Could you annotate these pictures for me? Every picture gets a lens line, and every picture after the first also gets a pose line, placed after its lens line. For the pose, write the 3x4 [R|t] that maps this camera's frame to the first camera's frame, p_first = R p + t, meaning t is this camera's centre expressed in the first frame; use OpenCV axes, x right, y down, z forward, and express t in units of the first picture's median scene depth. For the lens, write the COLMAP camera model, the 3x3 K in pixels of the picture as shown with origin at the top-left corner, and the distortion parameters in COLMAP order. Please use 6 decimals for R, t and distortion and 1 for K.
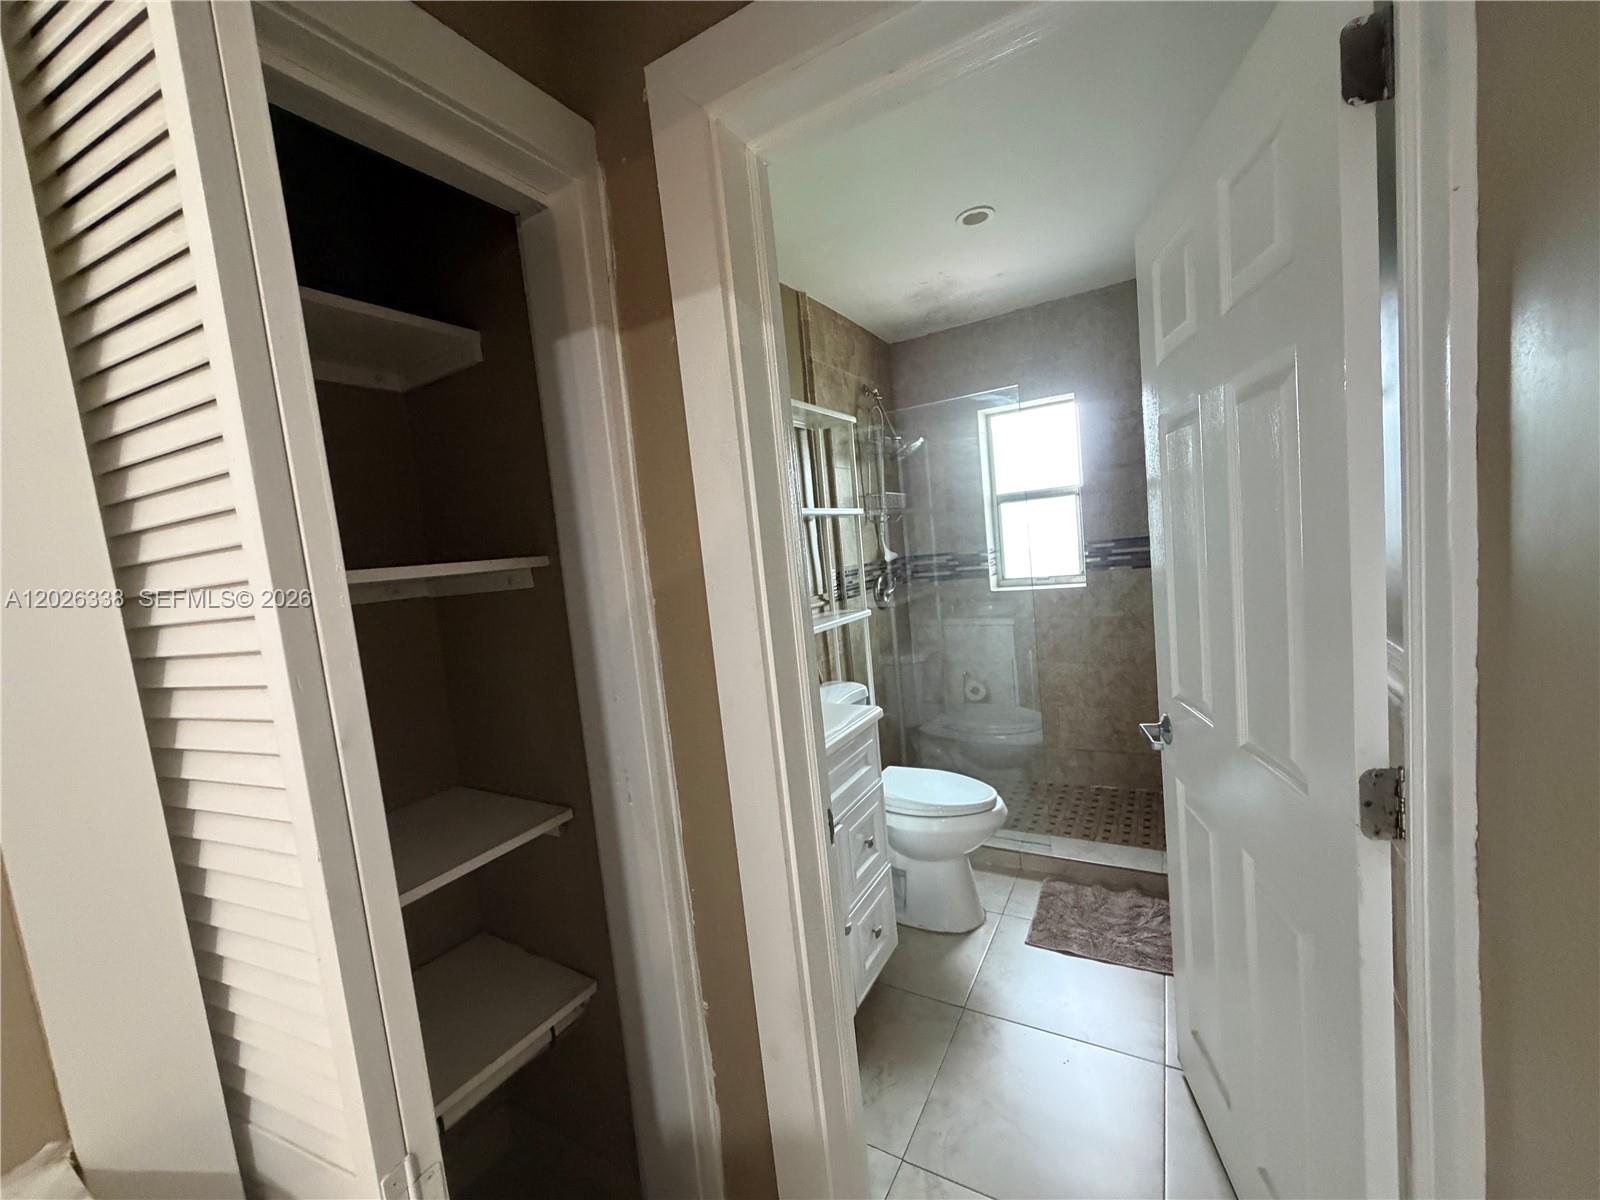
lens RADIAL K [[637.2, 0, 799.7], [0, 637.2, 603.5], [0, 0, 1]] dist [-0.001267, 0.001074]
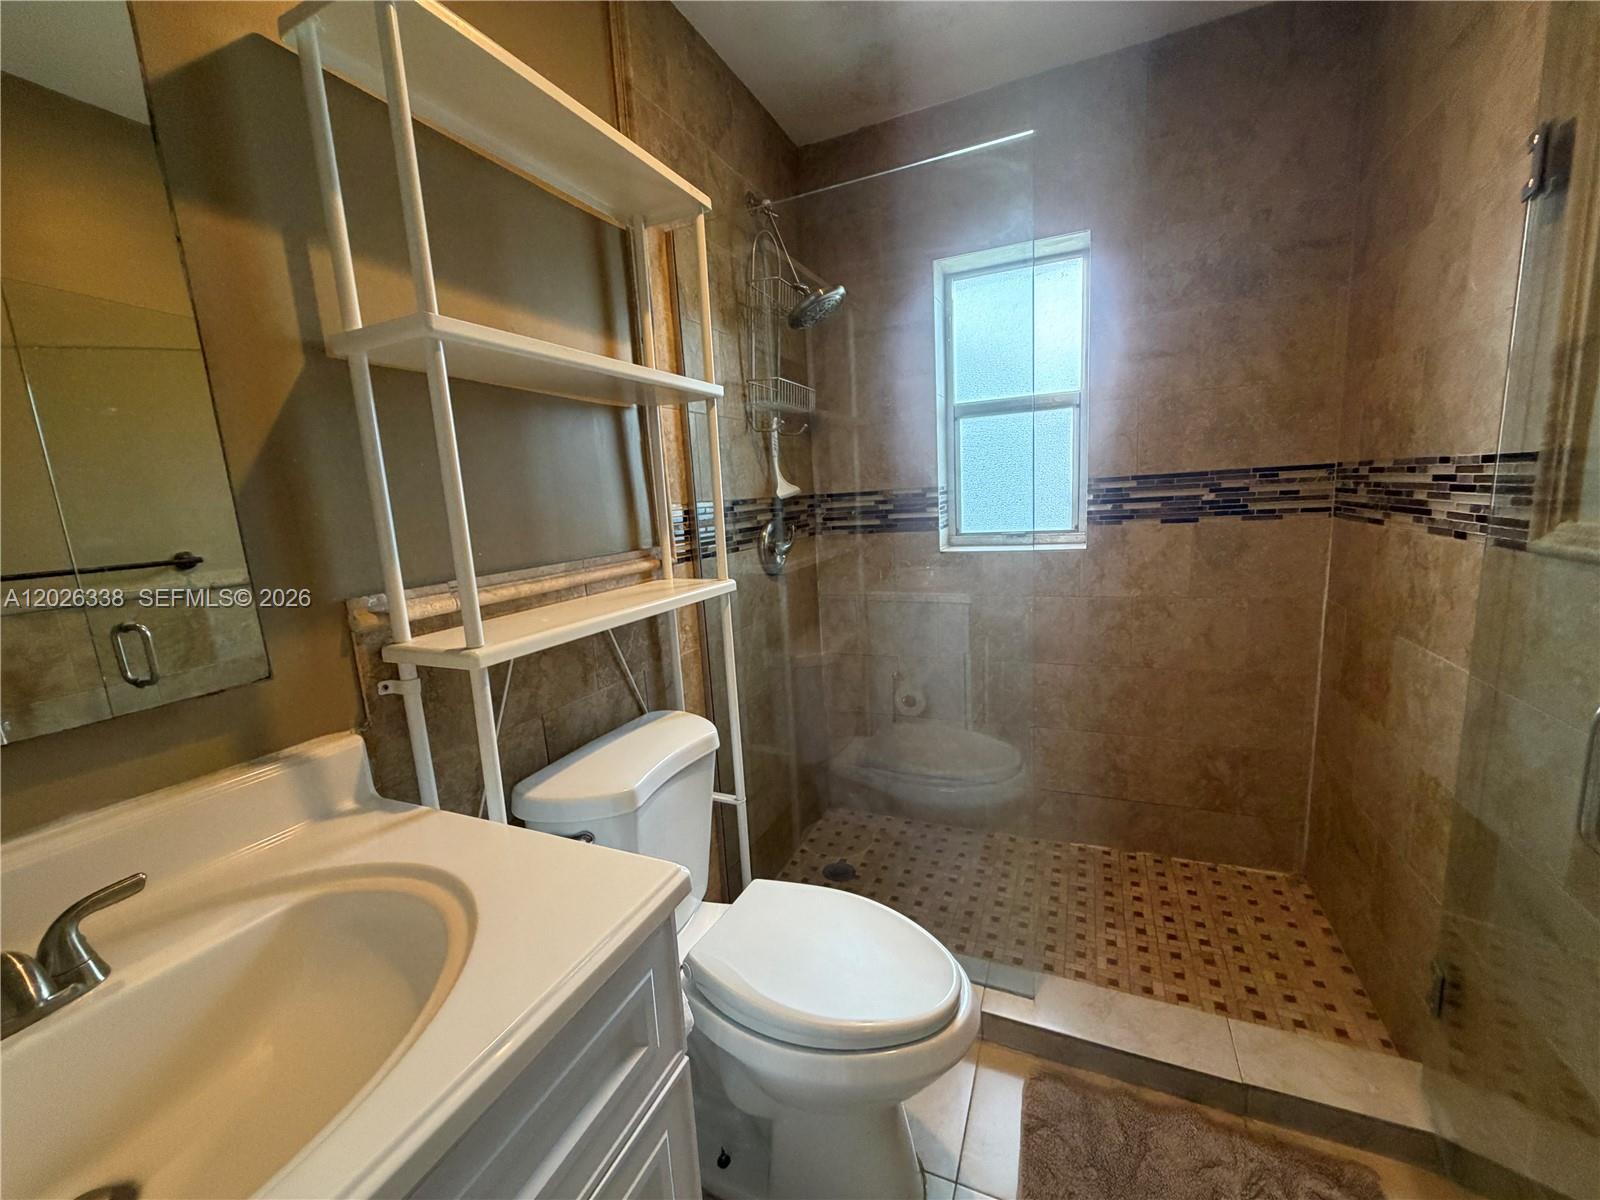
lens RADIAL K [[637.2, 0, 800.9], [0, 637.2, 598.9], [0, 0, 1]] dist [-0.001267, 0.001074]
pose [[0.993197, 0.022667, 0.114216, 0.087702], [-0.030219, 0.997439, 0.064831, -0.009263], [-0.112454, -0.067841, 0.991338, 0.378083]]
